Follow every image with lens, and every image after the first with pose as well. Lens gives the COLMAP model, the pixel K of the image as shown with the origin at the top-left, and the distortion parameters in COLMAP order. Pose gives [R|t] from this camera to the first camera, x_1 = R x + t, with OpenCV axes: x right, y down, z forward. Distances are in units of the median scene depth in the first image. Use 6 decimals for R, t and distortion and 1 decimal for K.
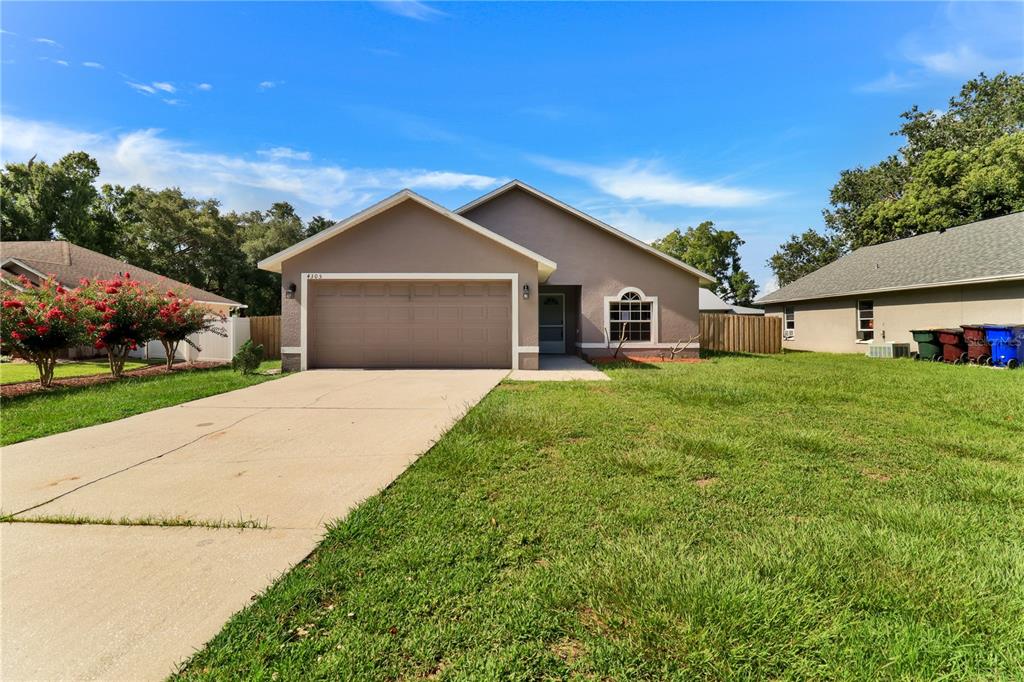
lens RADIAL K [[505.4, 0, 516.1], [0, 505.4, 327.4], [0, 0, 1]] dist [0.003865, -0.000476]
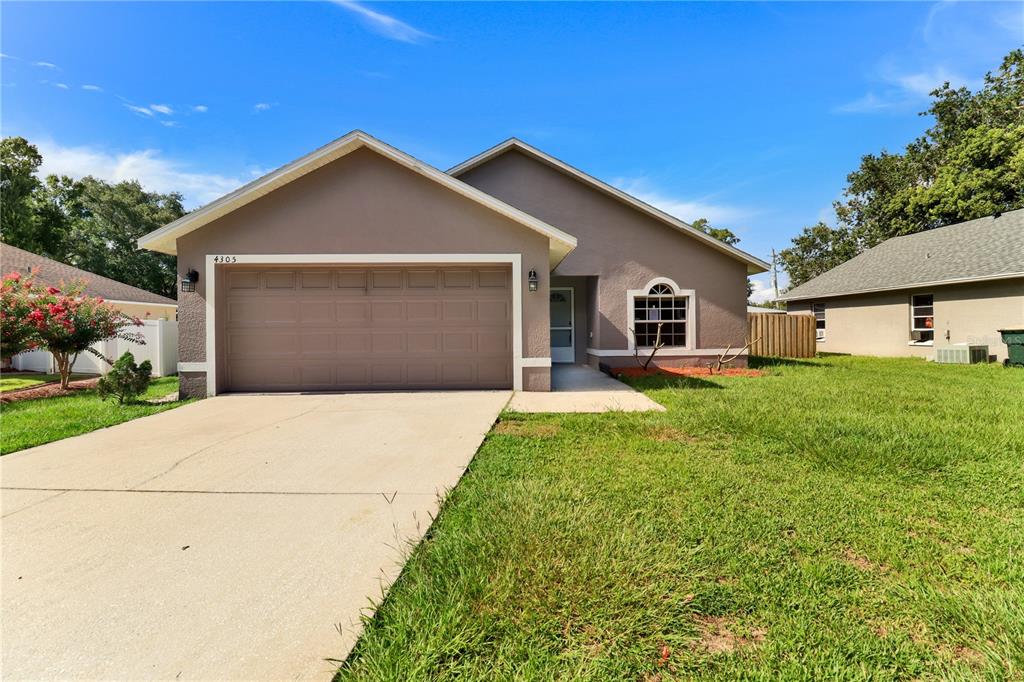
lens RADIAL K [[497.9, 0, 513.3], [0, 497.9, 323.3], [0, 0, 1]] dist [0.007247, -0.013868]
pose [[0.999802, -0.008551, 0.017951, -0.011264], [0.008775, 0.999884, -0.012488, -0.001296], [-0.017842, 0.012643, 0.999761, 0.176285]]
